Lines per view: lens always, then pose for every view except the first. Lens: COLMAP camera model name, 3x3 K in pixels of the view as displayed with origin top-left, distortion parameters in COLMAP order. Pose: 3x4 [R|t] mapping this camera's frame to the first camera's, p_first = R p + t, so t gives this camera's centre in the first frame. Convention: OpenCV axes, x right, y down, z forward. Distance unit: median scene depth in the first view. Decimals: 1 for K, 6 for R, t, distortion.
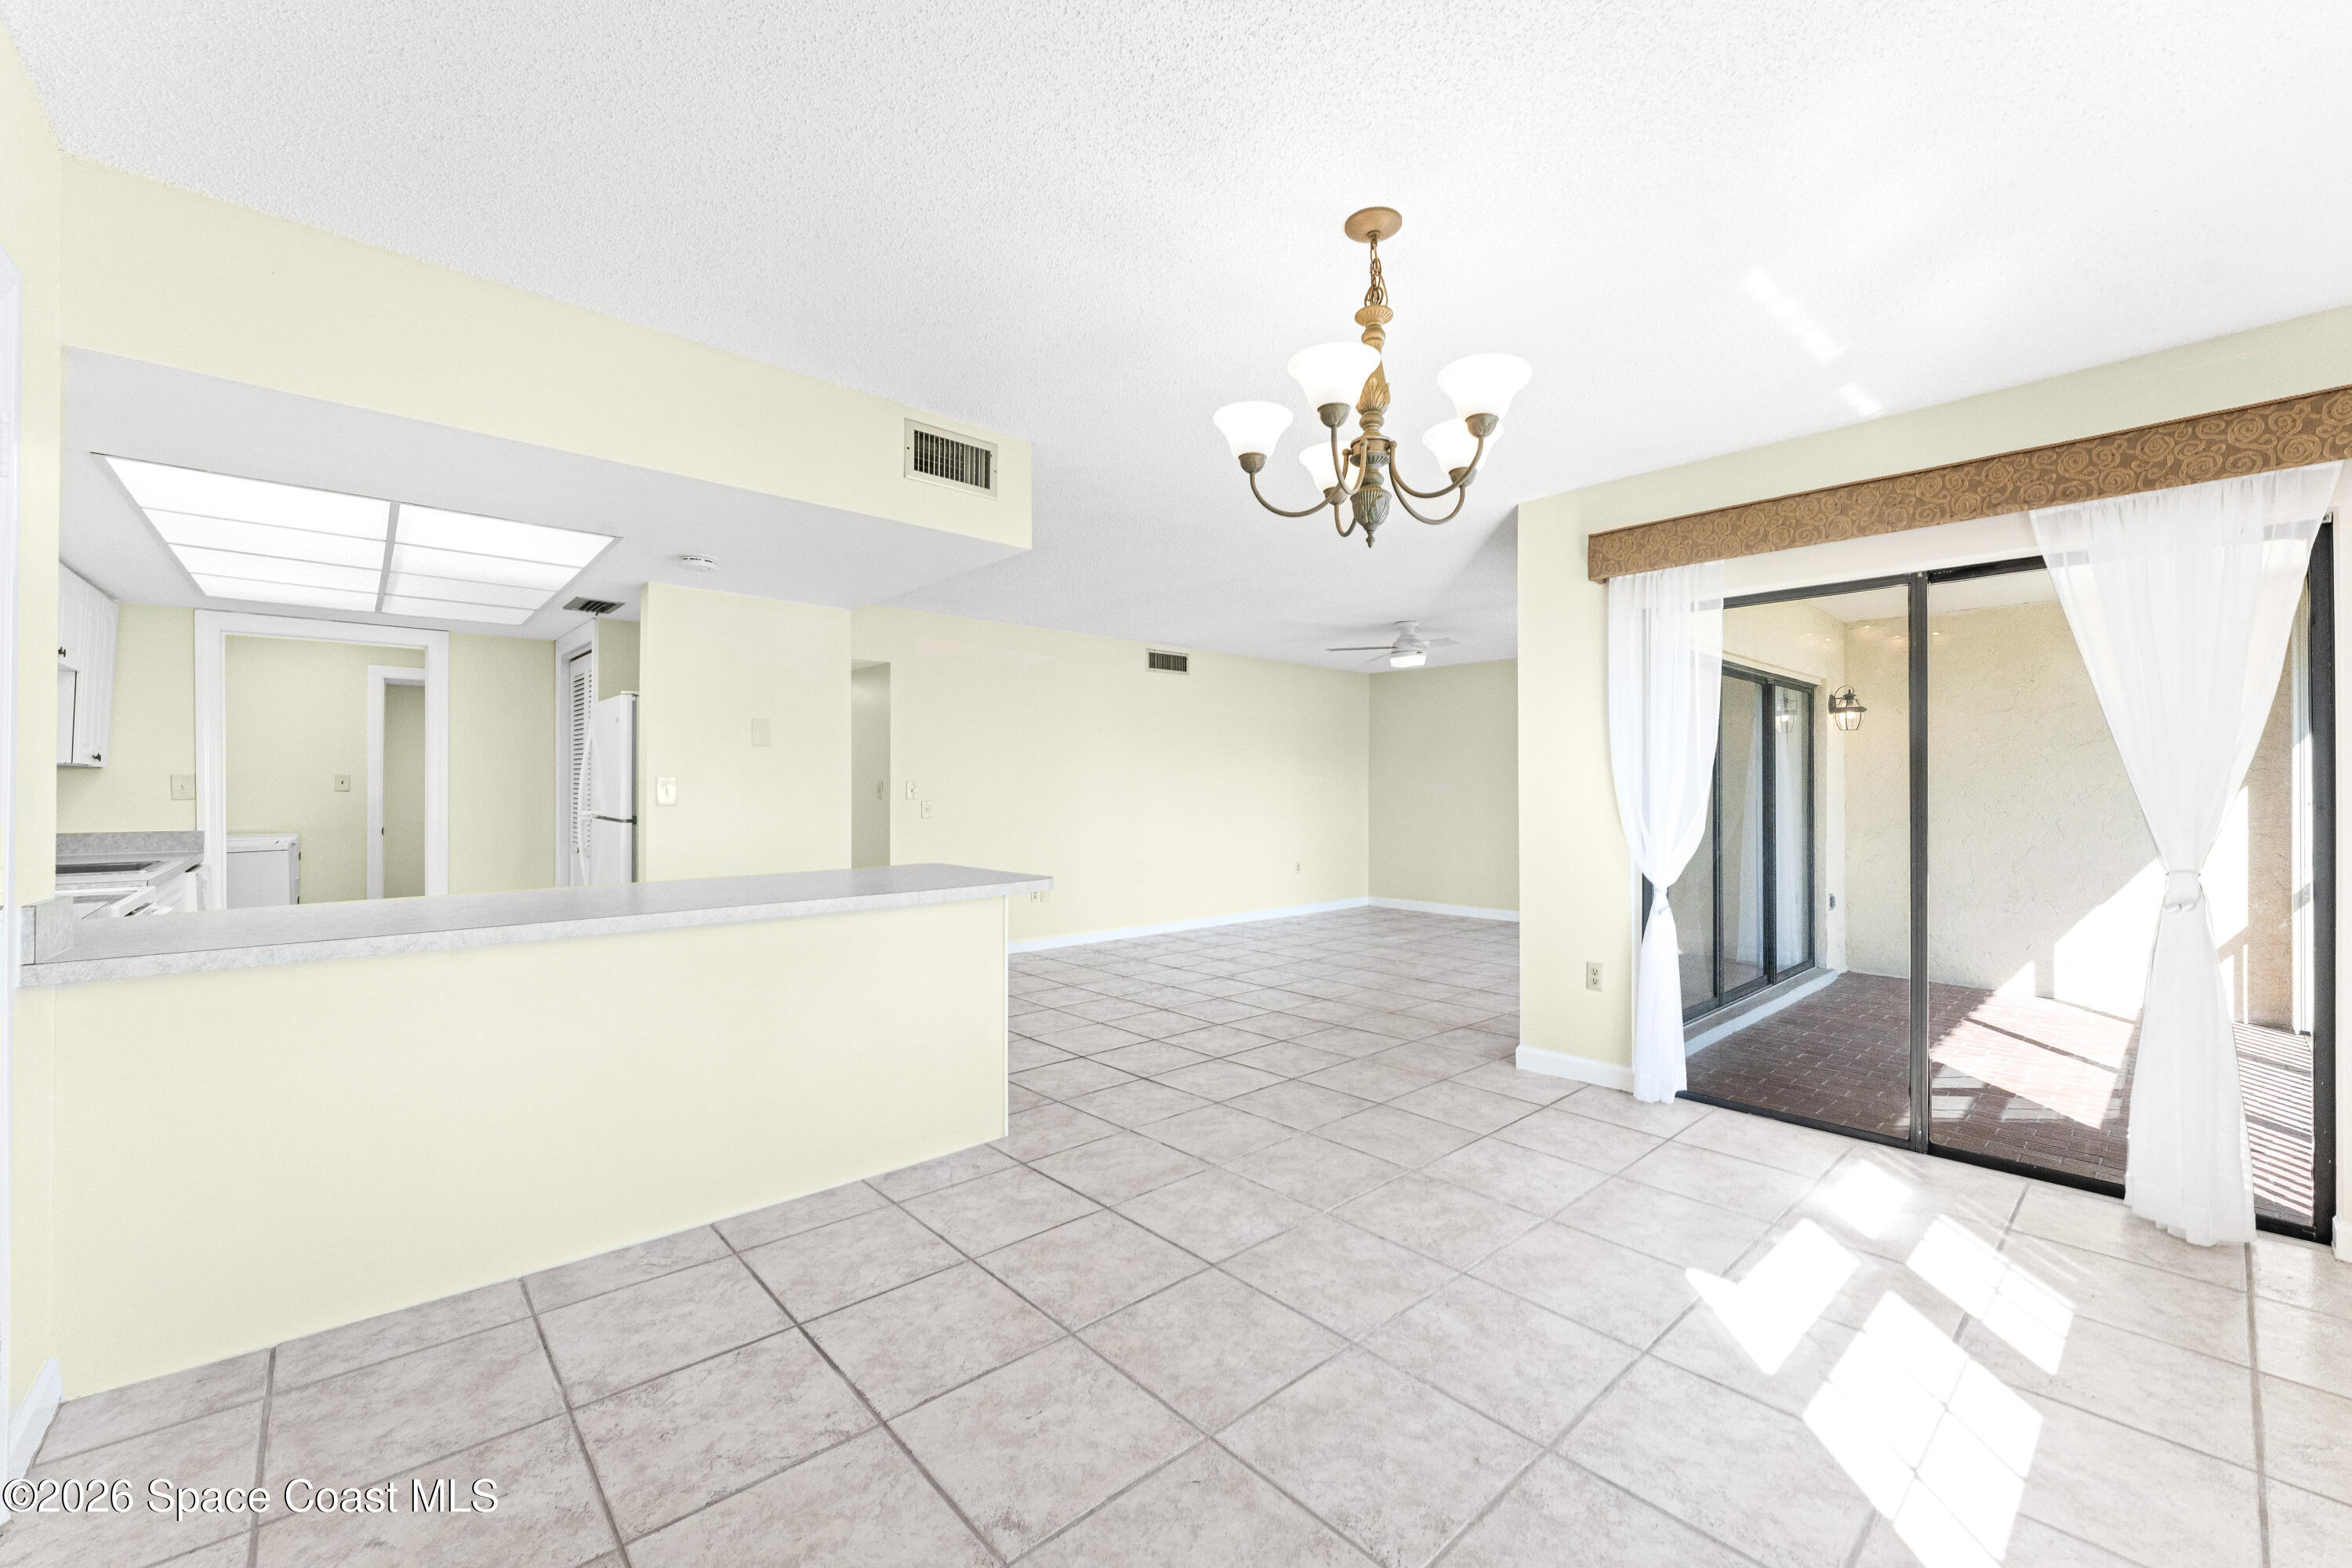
lens RADIAL K [[947.4, 0, 1176.8], [0, 947.4, 803.1], [0, 0, 1]] dist [0.000261, -0.000769]
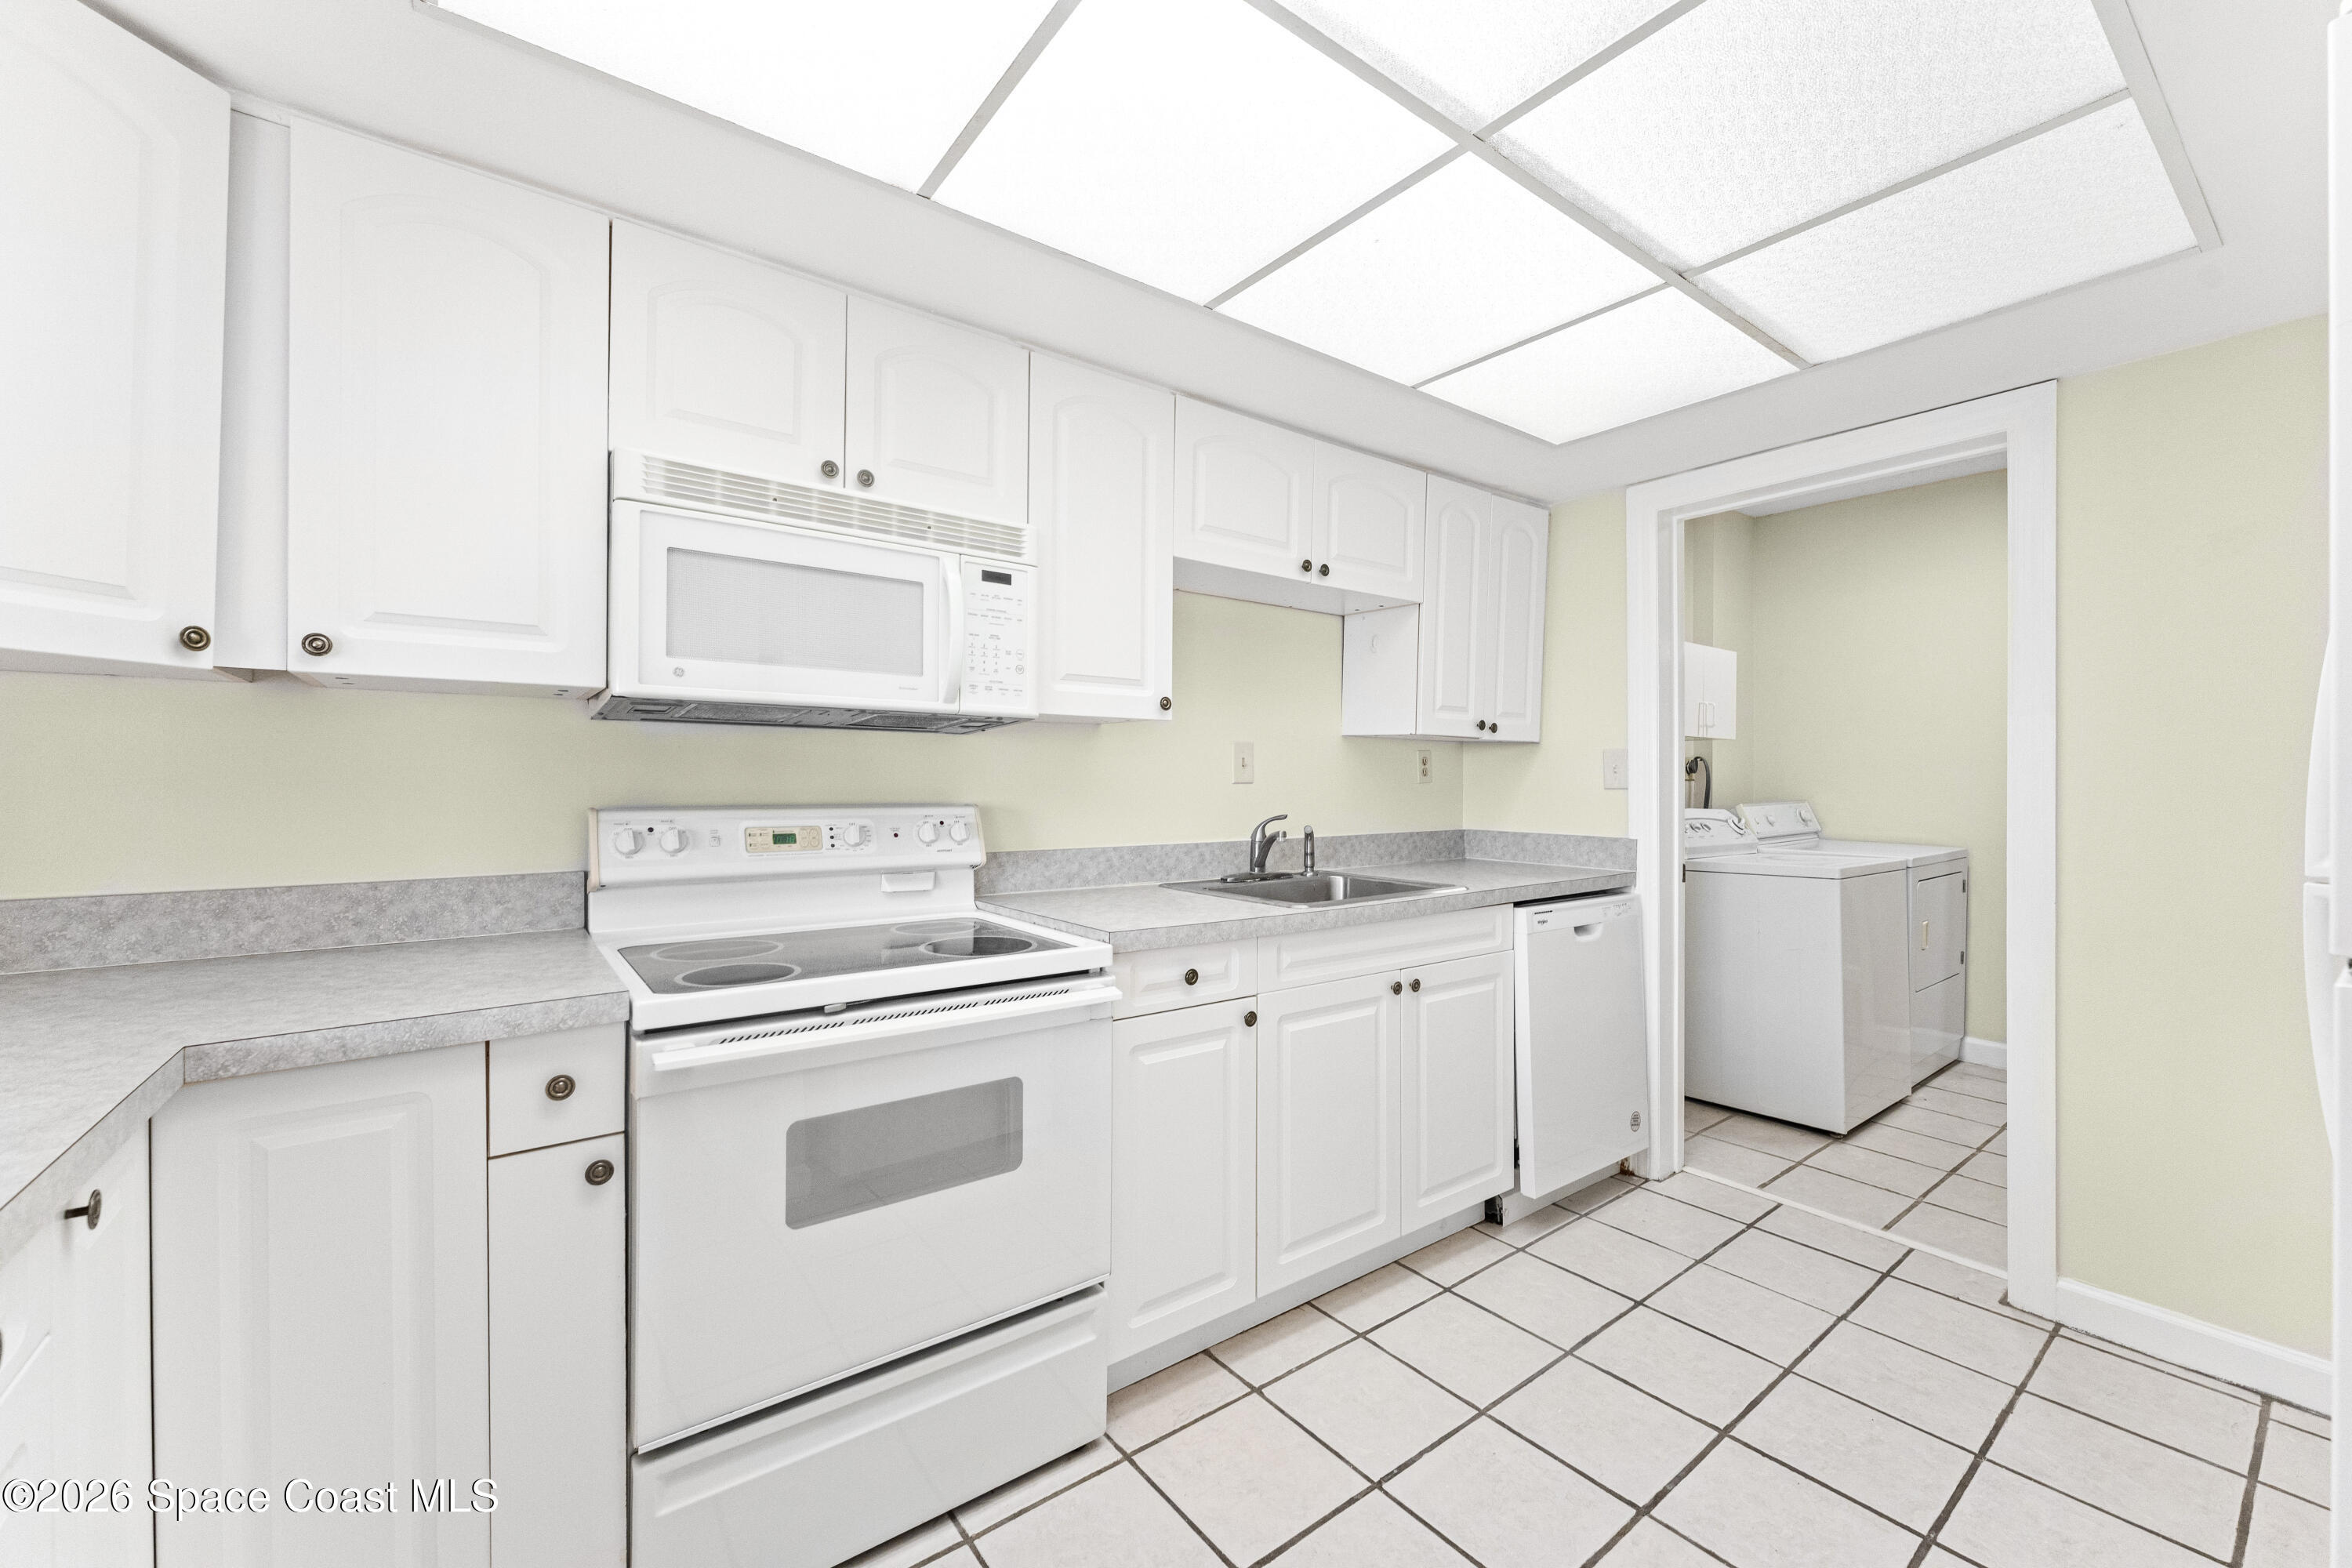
lens RADIAL K [[947.4, 0, 1184.2], [0, 947.4, 778.9], [0, 0, 1]] dist [0.000261, -0.000769]
pose [[-0.074930, -0.004186, -0.997180, -0.619046], [-0.022001, 0.999755, -0.002543, -0.004541], [0.996946, 0.021749, -0.075004, 1.210462]]
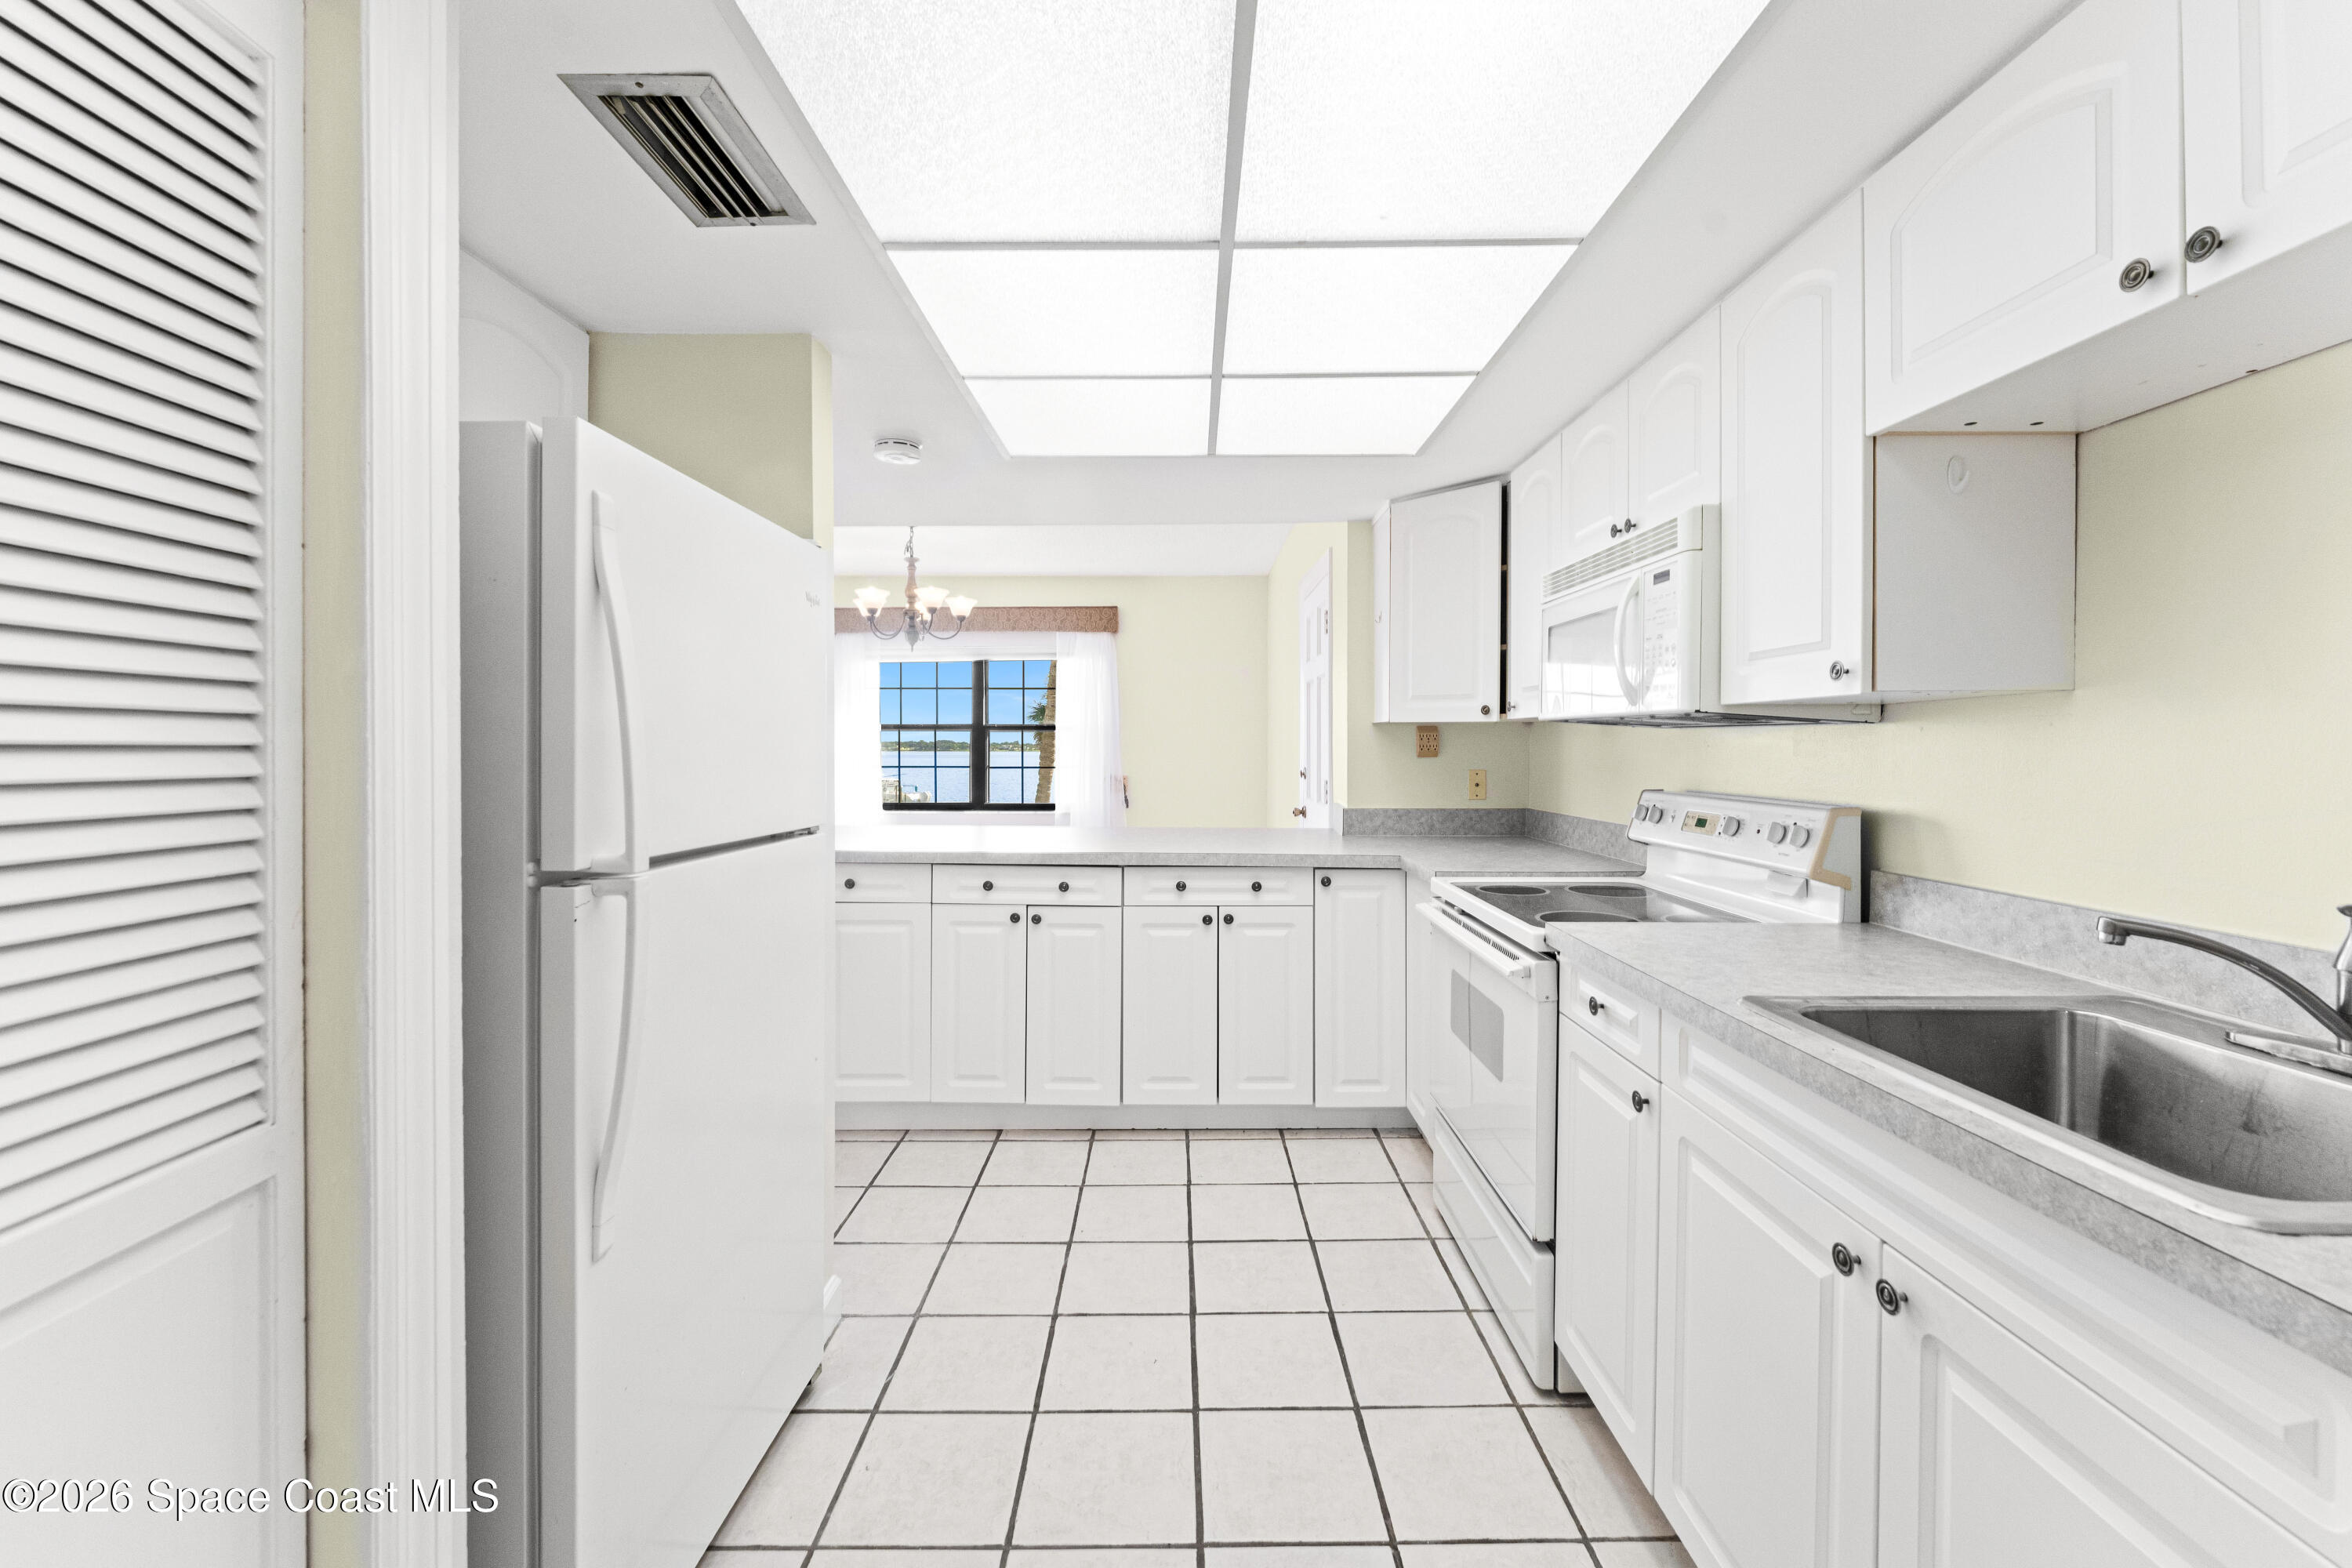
lens RADIAL K [[947.4, 0, 1163.5], [0, 947.4, 764.0], [0, 0, 1]] dist [0.000261, -0.000769]
pose [[-0.730269, -0.015566, 0.682982, -1.459374], [0.007740, 0.999488, 0.031055, -0.035672], [-0.683116, 0.027965, -0.729775, 1.757310]]
